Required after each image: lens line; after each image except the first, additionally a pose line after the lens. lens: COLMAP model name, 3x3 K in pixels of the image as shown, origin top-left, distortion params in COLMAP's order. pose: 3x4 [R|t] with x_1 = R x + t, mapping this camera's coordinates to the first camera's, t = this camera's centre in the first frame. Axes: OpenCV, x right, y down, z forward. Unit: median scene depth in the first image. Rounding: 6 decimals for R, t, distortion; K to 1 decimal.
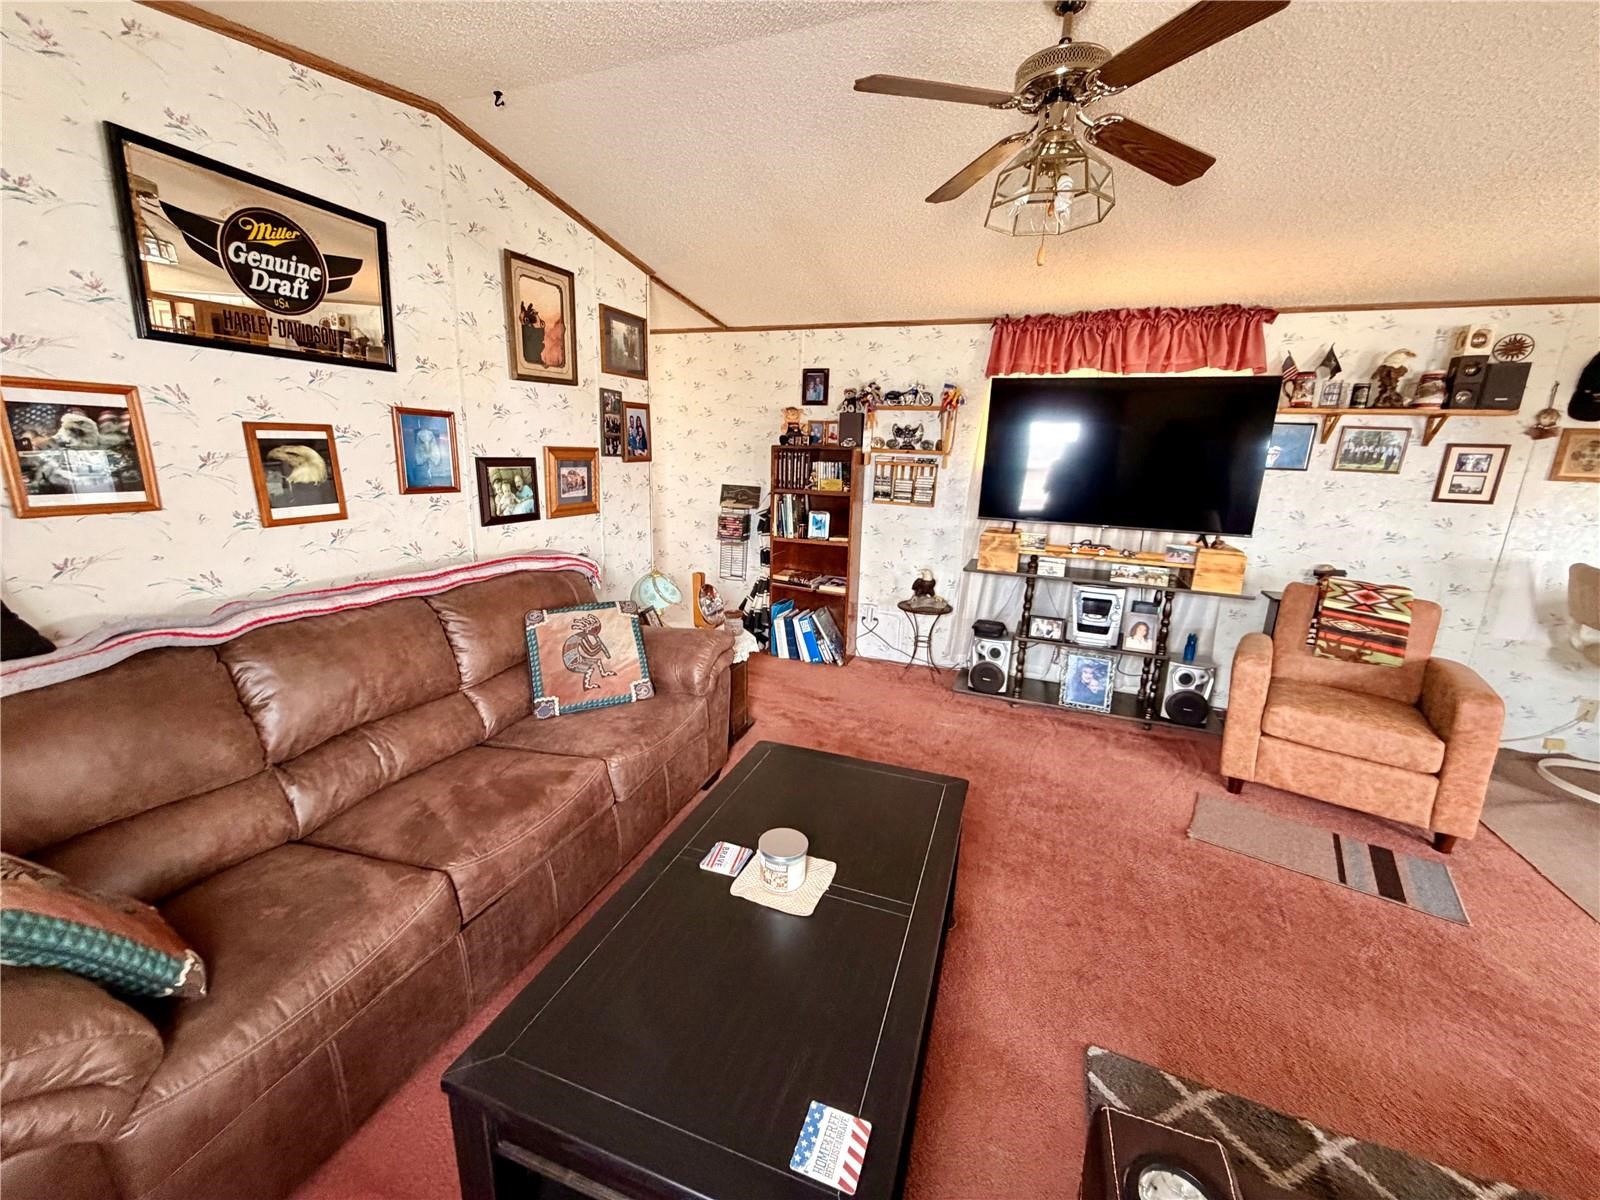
lens RADIAL K [[638.6, 0, 793.7], [0, 638.6, 601.2], [0, 0, 1]] dist [0.000776, 0.000117]
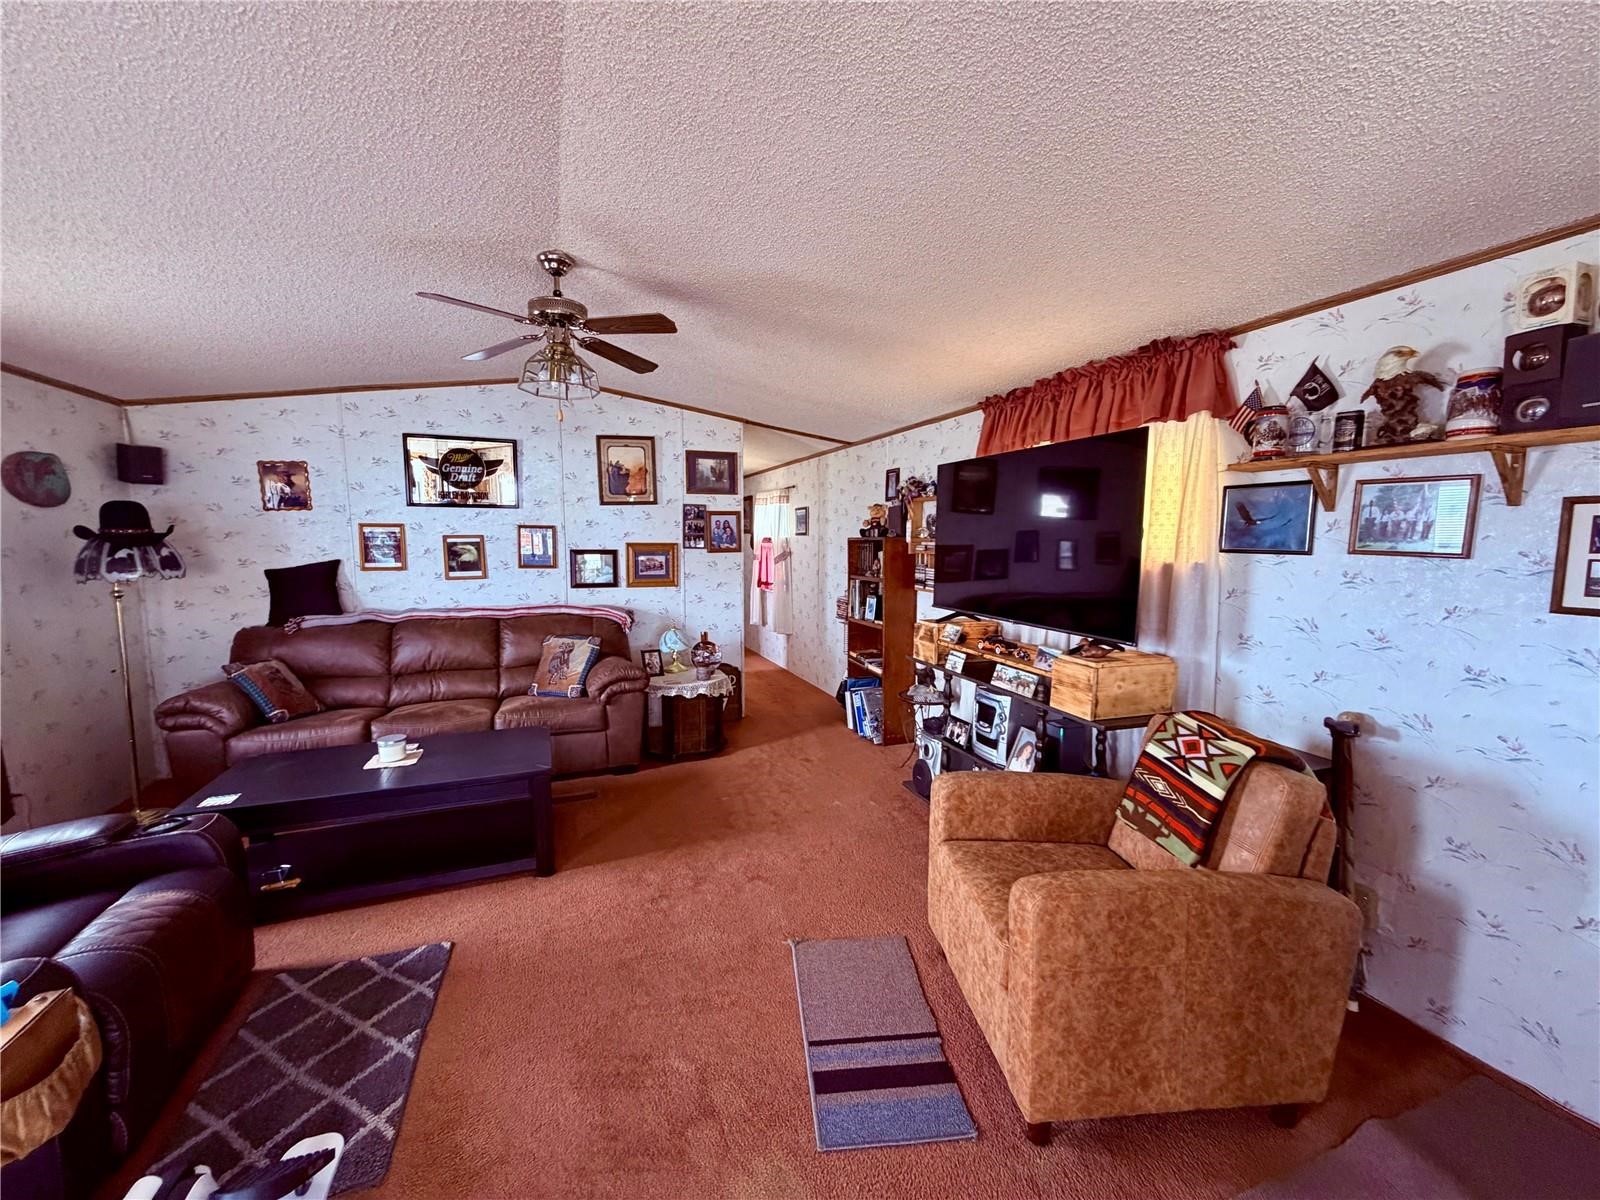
lens RADIAL K [[638.6, 0, 793.7], [0, 638.6, 601.2], [0, 0, 1]] dist [0.000776, 0.000117]
pose [[0.660446, 0.046404, -0.749438, 1.025231], [-0.157667, 0.984408, -0.077992, -0.034486], [0.734134, 0.169671, 0.657464, 0.250819]]
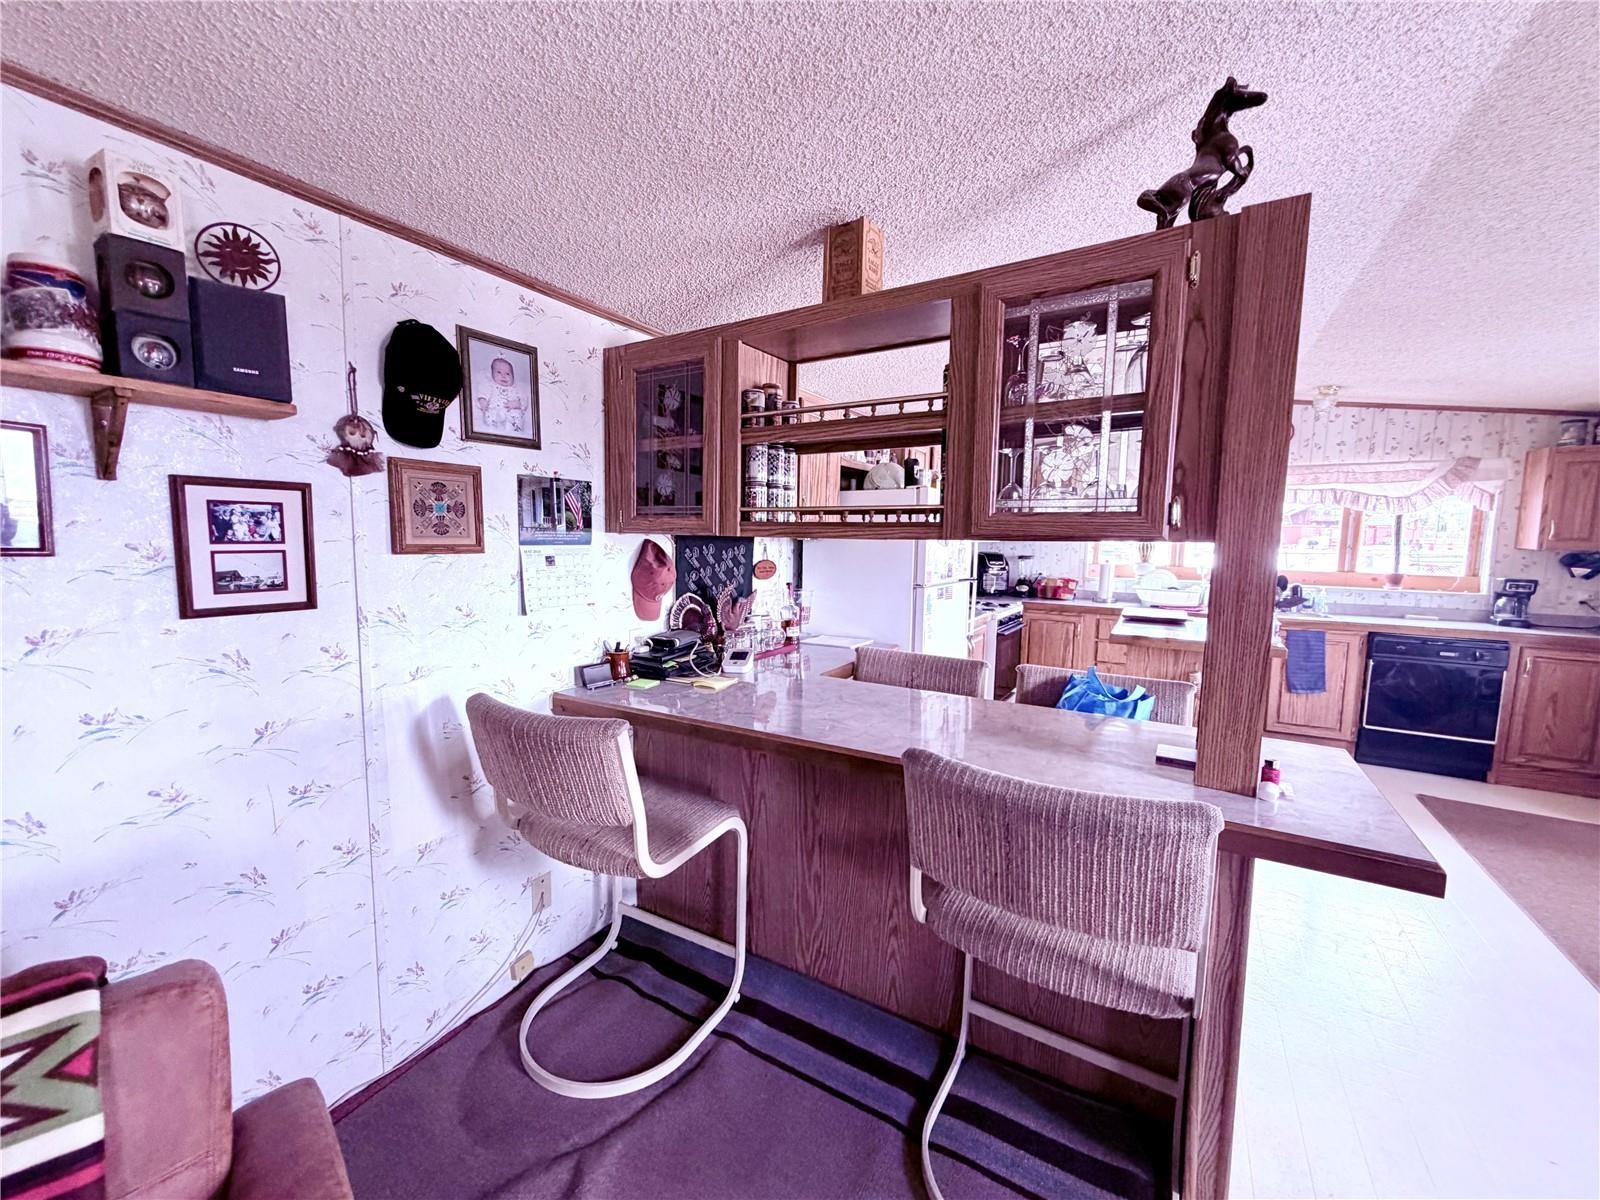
lens RADIAL K [[638.6, 0, 793.7], [0, 638.6, 601.2], [0, 0, 1]] dist [0.000776, 0.000117]
pose [[0.184202, -0.127509, 0.974583, 0.711982], [0.222079, 0.971307, 0.085106, -0.120652], [-0.957471, 0.200758, 0.207233, 0.573568]]
